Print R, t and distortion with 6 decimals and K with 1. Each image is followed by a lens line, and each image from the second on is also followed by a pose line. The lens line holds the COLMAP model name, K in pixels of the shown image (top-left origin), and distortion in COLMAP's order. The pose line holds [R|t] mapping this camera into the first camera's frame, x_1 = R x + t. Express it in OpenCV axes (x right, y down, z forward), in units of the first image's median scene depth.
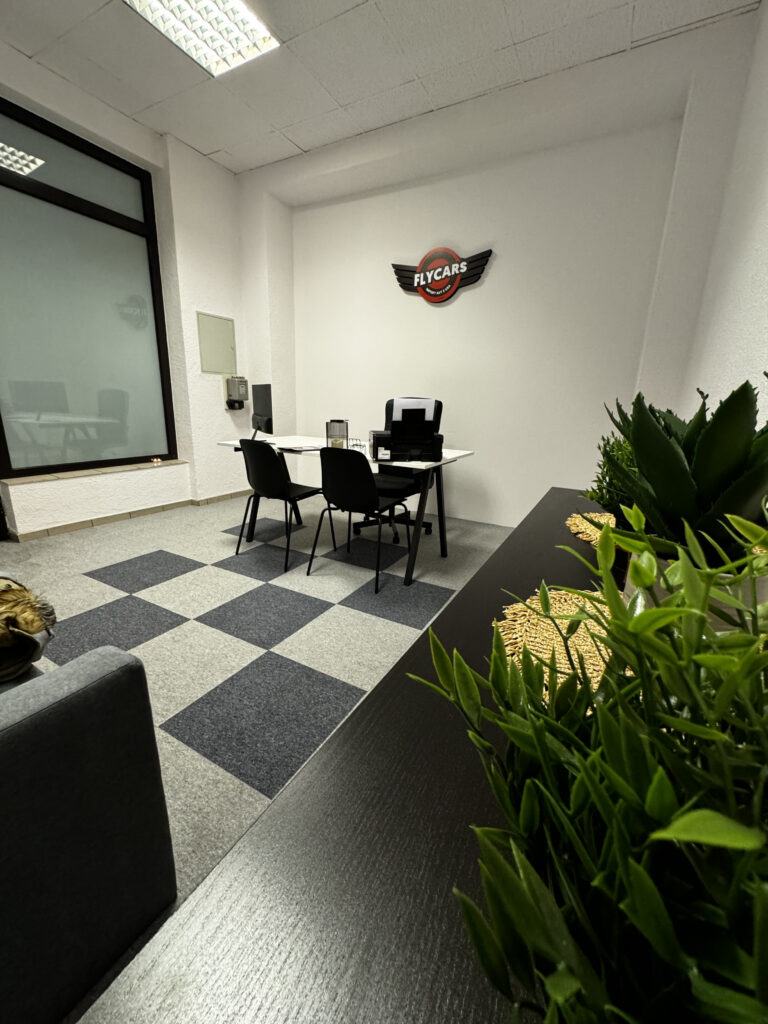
lens RADIAL K [[406.5, 0, 386.8], [0, 406.5, 508.2], [0, 0, 1]] dist [-0.001502, 0.000567]
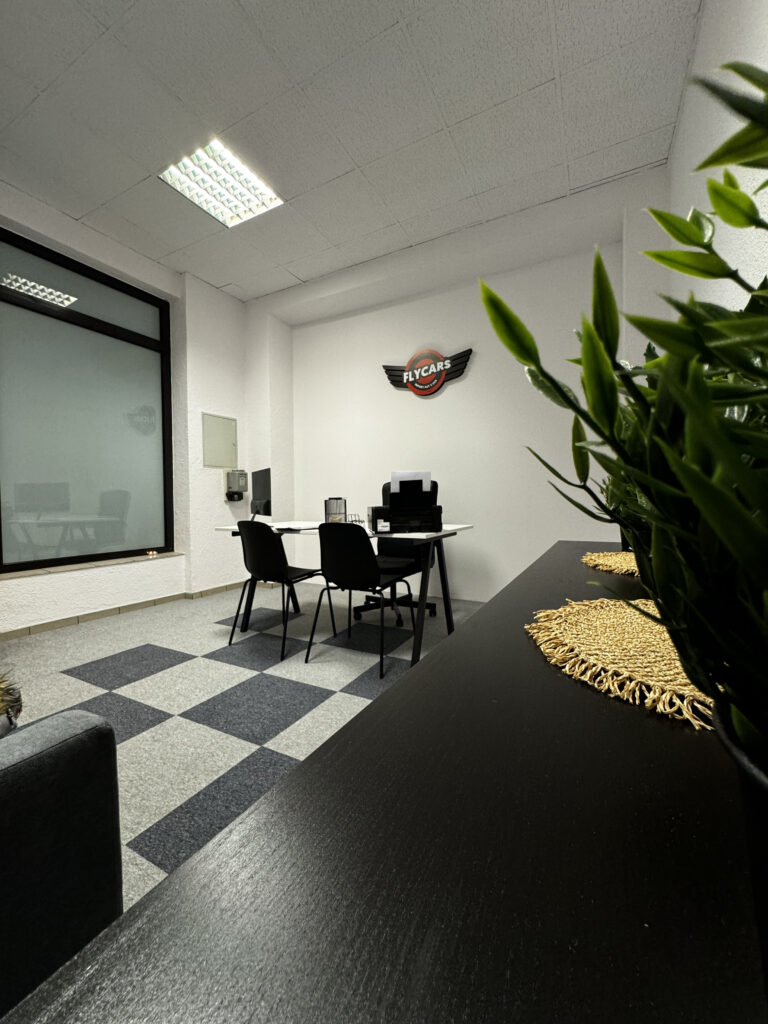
lens RADIAL K [[406.5, 0, 387.5], [0, 406.5, 509.3], [0, 0, 1]] dist [-0.001502, 0.000567]
pose [[0.998982, -0.043218, 0.012963, -0.005414], [0.045041, 0.972180, -0.229865, 0.038143], [-0.002668, 0.230215, 0.973136, 0.017208]]
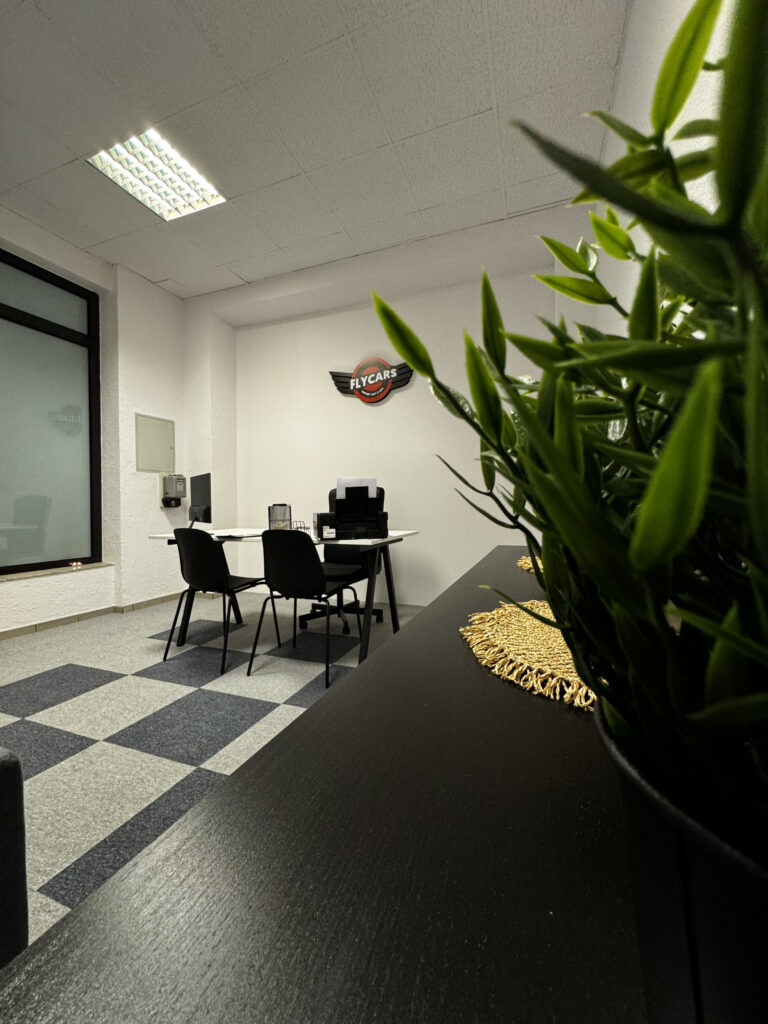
lens RADIAL K [[406.5, 0, 386.5], [0, 406.5, 508.8], [0, 0, 1]] dist [-0.001502, 0.000567]
pose [[0.989545, -0.043504, 0.137507, -0.001353], [0.075726, 0.968149, -0.238648, 0.038301], [-0.122745, 0.246565, 0.961322, 0.017055]]
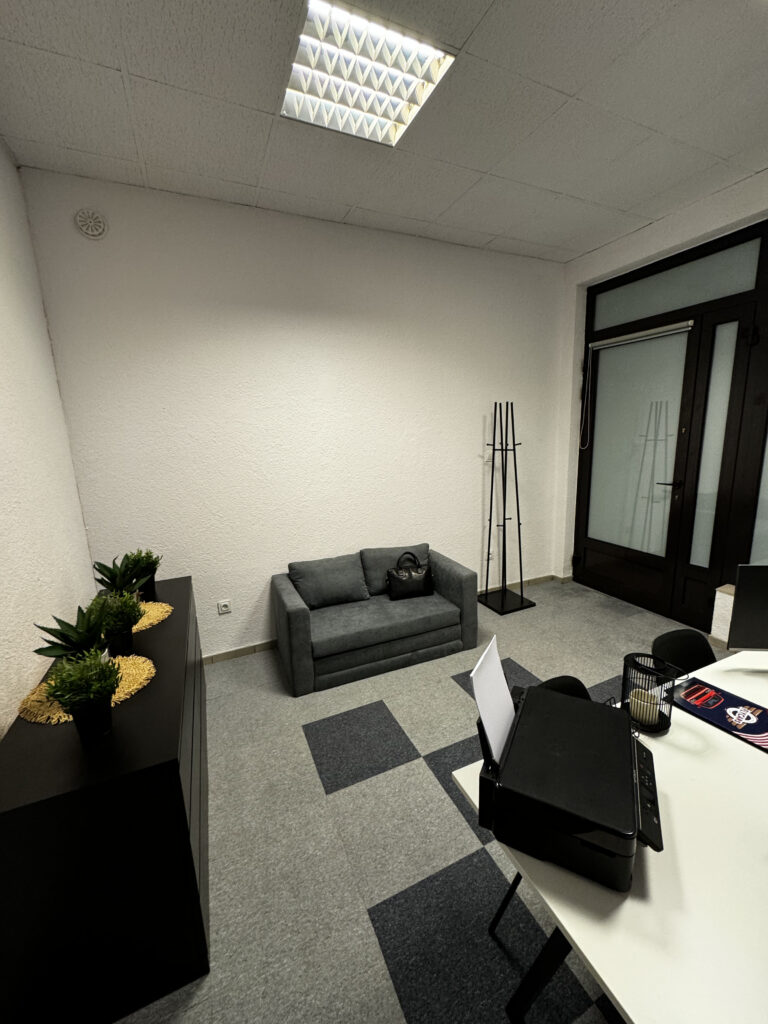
lens RADIAL K [[406.5, 0, 386.9], [0, 406.5, 510.3], [0, 0, 1]] dist [-0.001502, 0.000567]
pose [[-0.600256, 0.142372, -0.787034, 0.332807], [-0.187880, 0.931394, 0.311779, -0.370902], [0.777428, 0.335015, -0.532326, 0.736963]]
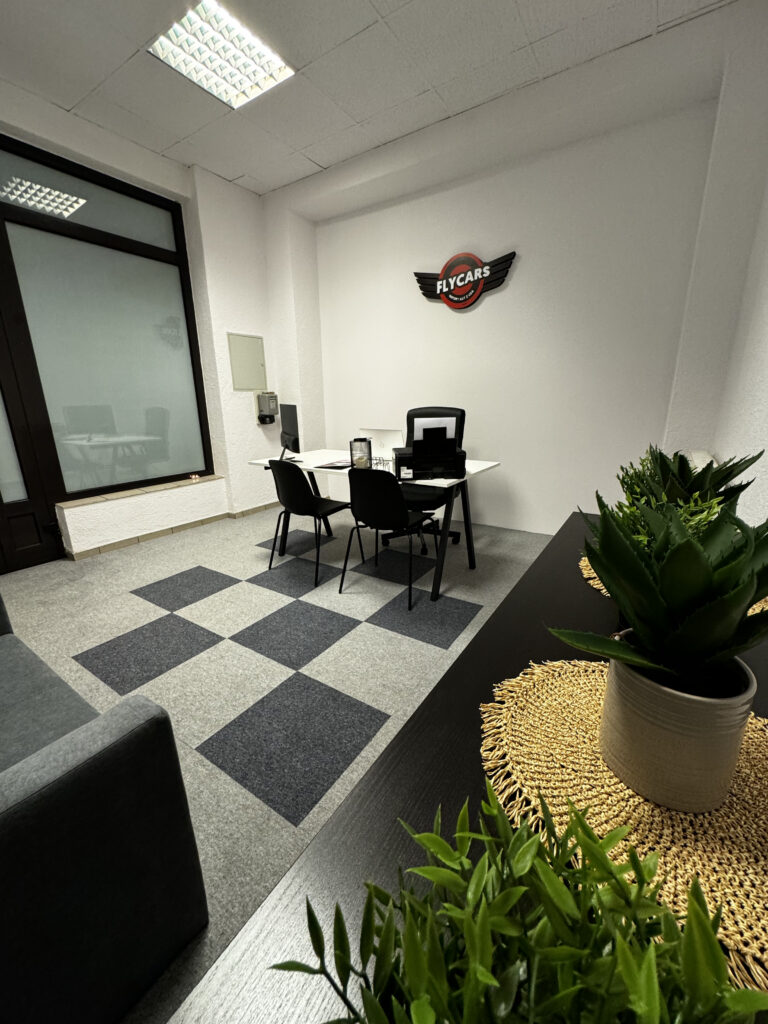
lens RADIAL K [[406.5, 0, 386.5], [0, 406.5, 508.8], [0, 0, 1]] dist [-0.001502, 0.000567]
pose [[0.995795, -0.025683, -0.087941, 0.021499], [0.026562, 0.999608, 0.008845, -0.038171], [0.087679, -0.011143, 0.996086, -0.005725]]
